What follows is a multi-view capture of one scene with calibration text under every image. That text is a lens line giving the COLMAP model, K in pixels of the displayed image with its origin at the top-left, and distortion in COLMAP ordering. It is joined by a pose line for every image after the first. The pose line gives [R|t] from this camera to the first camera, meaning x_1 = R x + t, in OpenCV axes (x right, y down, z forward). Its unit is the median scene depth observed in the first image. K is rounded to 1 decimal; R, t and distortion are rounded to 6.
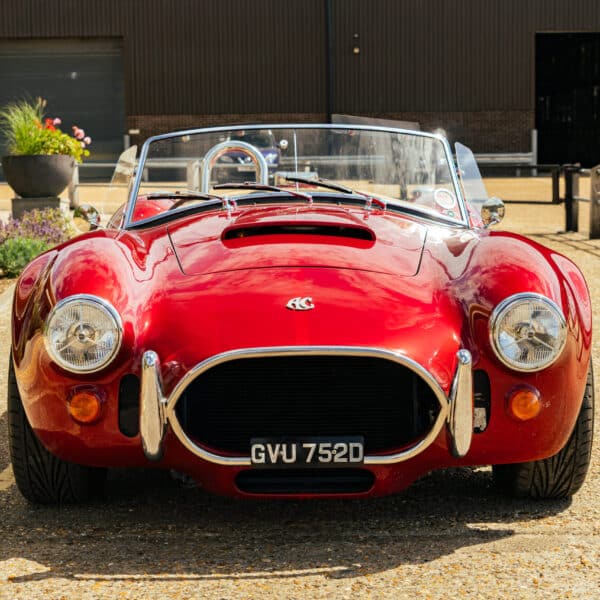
lens RADIAL K [[1310.0, 0, 299.4], [0, 1310.0, 298.7], [0, 0, 1]] dist [-0.057520, 0.000000]
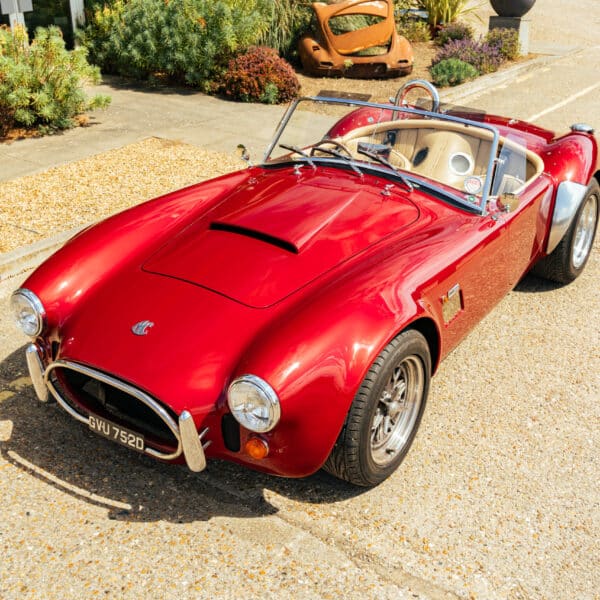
lens RADIAL K [[772.7, 0, 315.4], [0, 772.7, 293.5], [0, 0, 1]] dist [-0.045014, 0.000000]
pose [[0.829341, 0.262859, -0.493050, 0.585926], [-0.077284, 0.927912, 0.364699, -0.366934], [0.553372, -0.264355, 0.789871, 0.474870]]
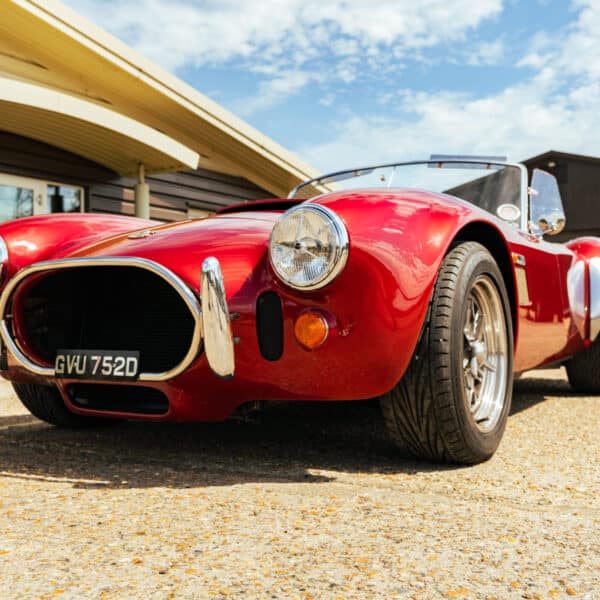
lens RADIAL K [[787.5, 0, 305.7], [0, 787.5, 292.7], [0, 0, 1]] dist [-0.056304, 0.000000]
pose [[0.864617, -0.013338, -0.502254, 0.458204], [-0.054406, 0.991284, -0.119984, 0.126078], [0.499477, 0.131066, 0.856355, 0.548765]]
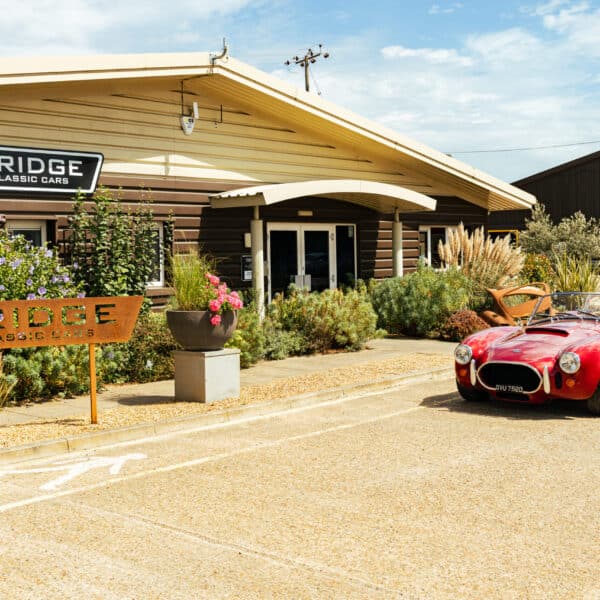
lens RADIAL K [[871.9, 0, 294.3], [0, 871.9, 297.8], [0, 0, 1]] dist [-0.008963, 0.000000]
pose [[0.755719, 0.030996, -0.654162, 1.226284], [-0.063838, 0.997609, -0.026479, -0.044153], [0.651777, 0.061771, 0.755891, -1.424848]]
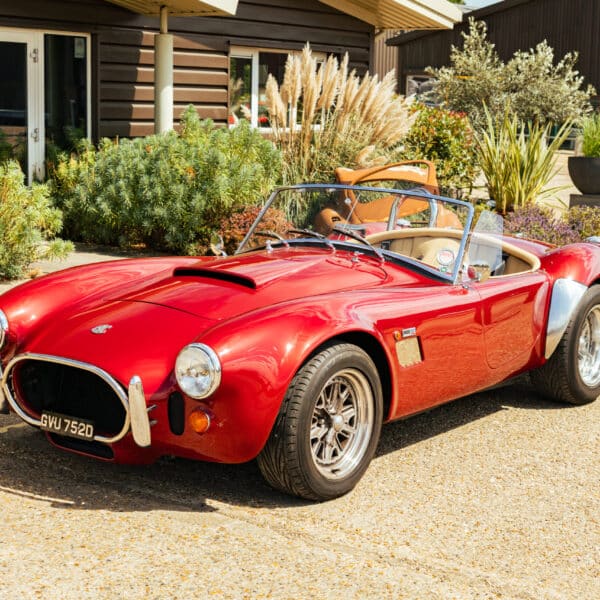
lens RADIAL K [[1247.1, 0, 339.6], [0, 1247.1, 332.5], [0, 0, 1]] dist [-0.029526, 0.000000]
pose [[0.810843, 0.138223, -0.568708, 1.091777], [-0.103078, 0.990249, 0.093712, -0.162800], [0.576115, -0.017365, 0.817184, -0.017015]]
